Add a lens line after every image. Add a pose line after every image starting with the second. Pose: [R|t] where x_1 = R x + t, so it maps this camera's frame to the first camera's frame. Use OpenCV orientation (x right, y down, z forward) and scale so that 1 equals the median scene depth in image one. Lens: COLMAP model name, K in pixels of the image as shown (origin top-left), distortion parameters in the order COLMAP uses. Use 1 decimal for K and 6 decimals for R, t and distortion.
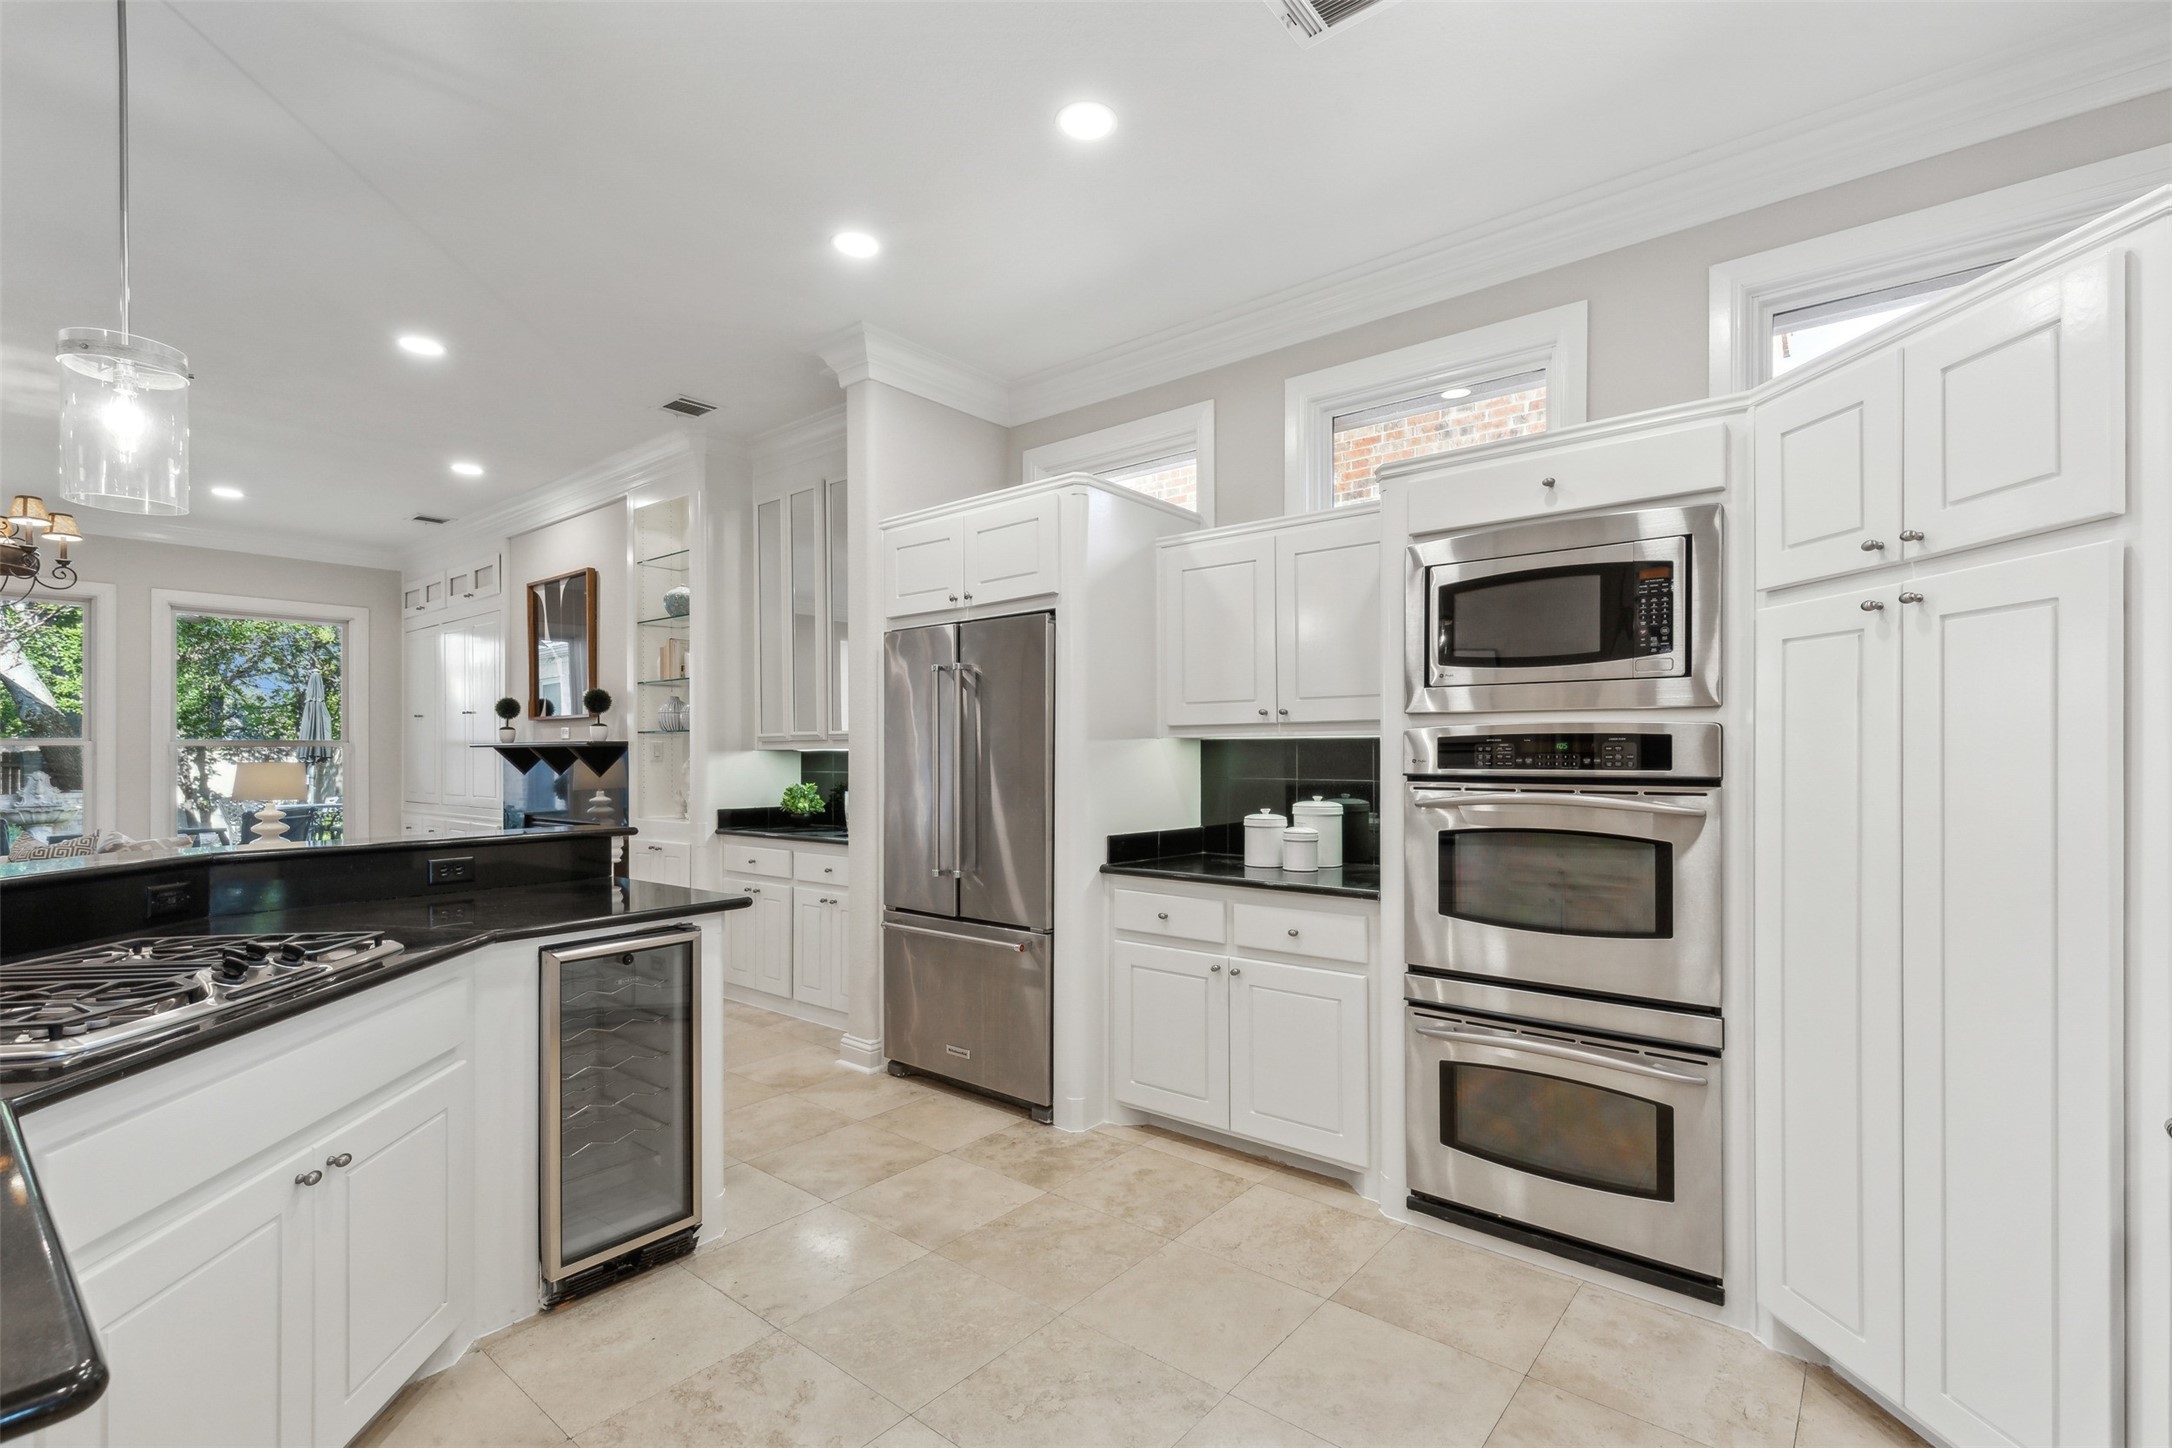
lens RADIAL K [[978.6, 0, 1105.9], [0, 978.6, 751.0], [0, 0, 1]] dist [0.003336, 0.000105]
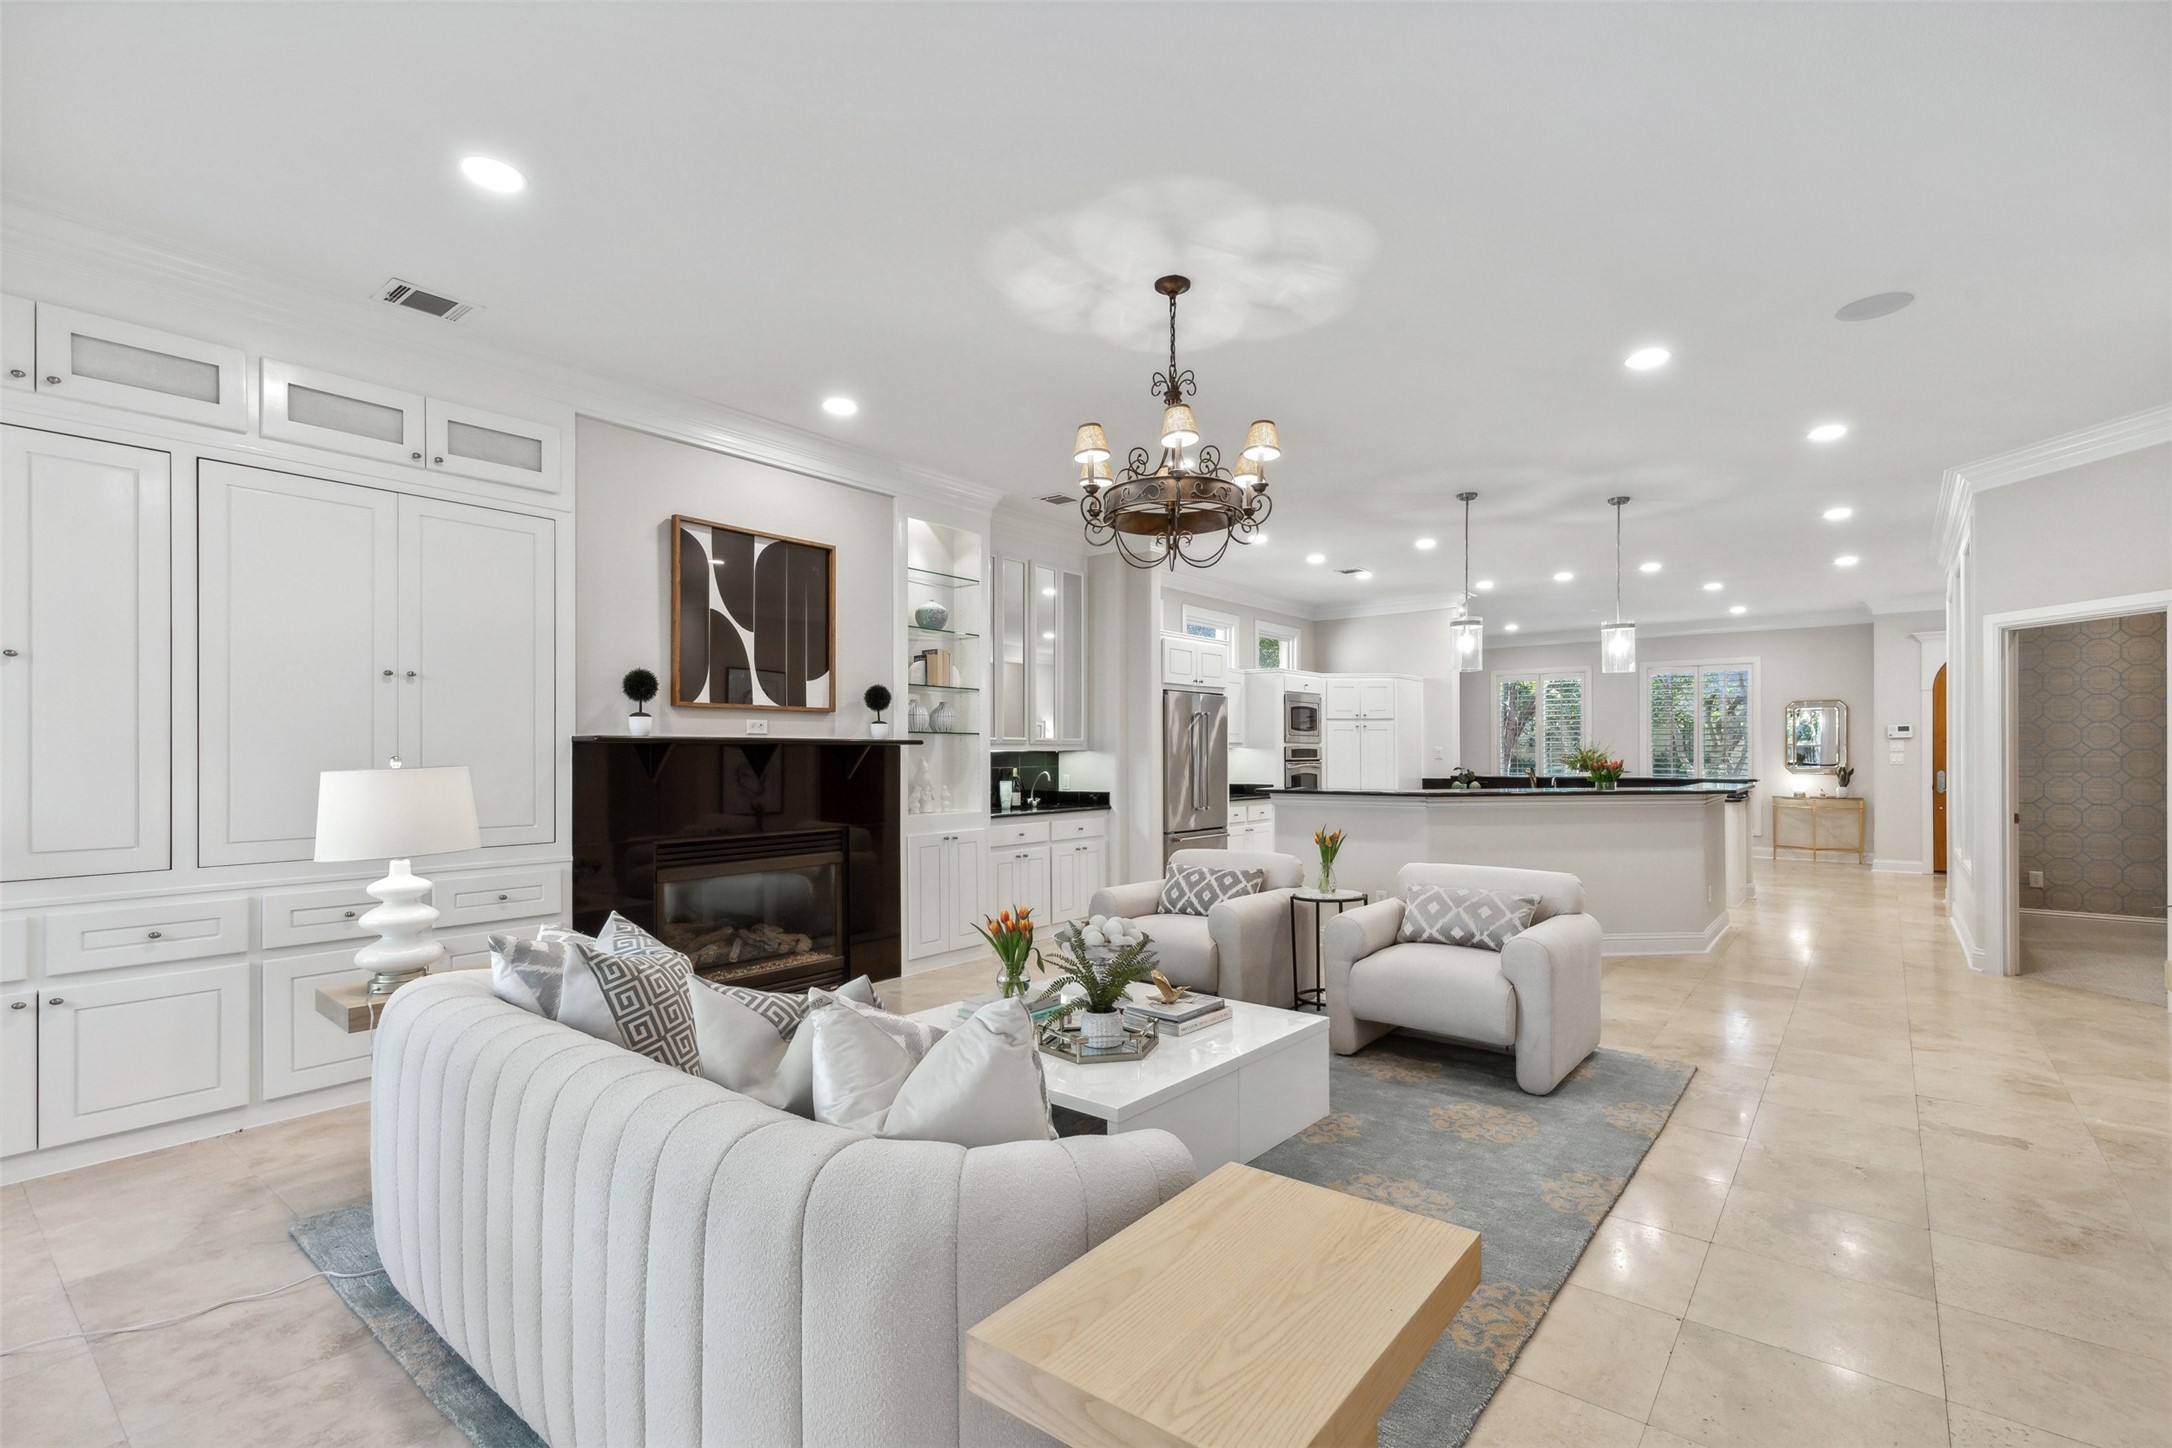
lens RADIAL K [[978.6, 0, 1116.4], [0, 978.6, 745.5], [0, 0, 1]] dist [0.003336, 0.000105]
pose [[-0.016548, 0.014010, 0.999765, -3.182365], [0.003536, 0.999896, -0.013954, 0.021624], [-0.999857, 0.003304, -0.016595, 1.680975]]
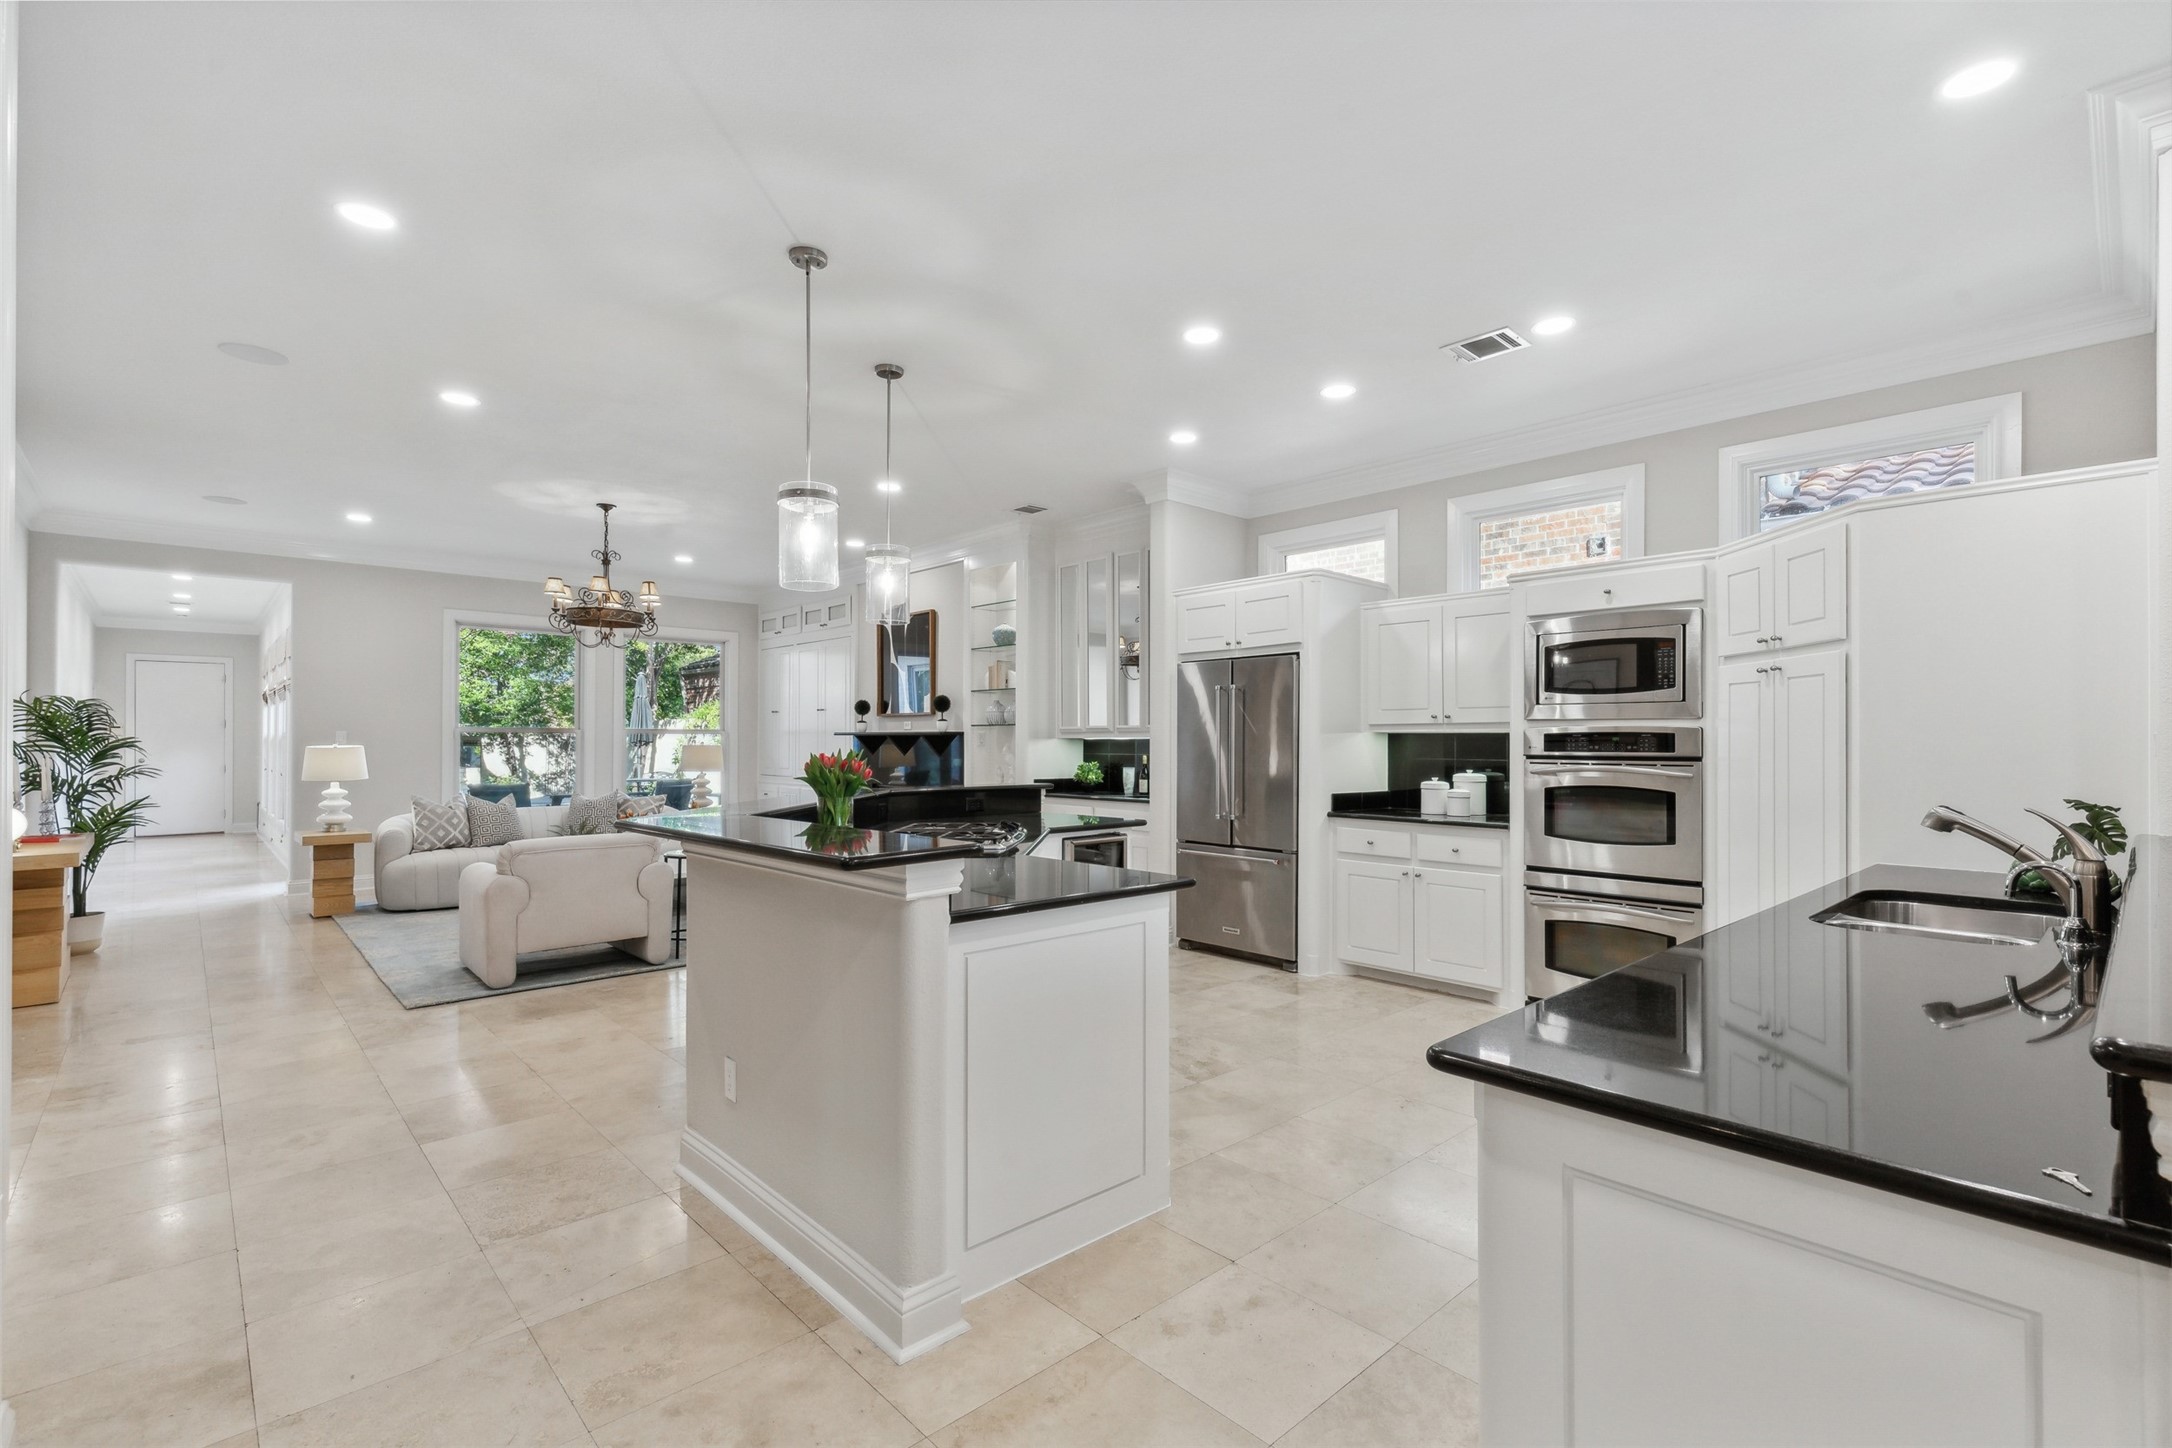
lens RADIAL K [[978.6, 0, 1097.8], [0, 978.6, 727.3], [0, 0, 1]] dist [0.003336, 0.000105]
pose [[0.990424, 0.003756, -0.138008, -0.204284], [-0.005521, 0.999908, -0.012410, 0.001007], [0.137949, 0.013053, 0.990353, -0.827160]]
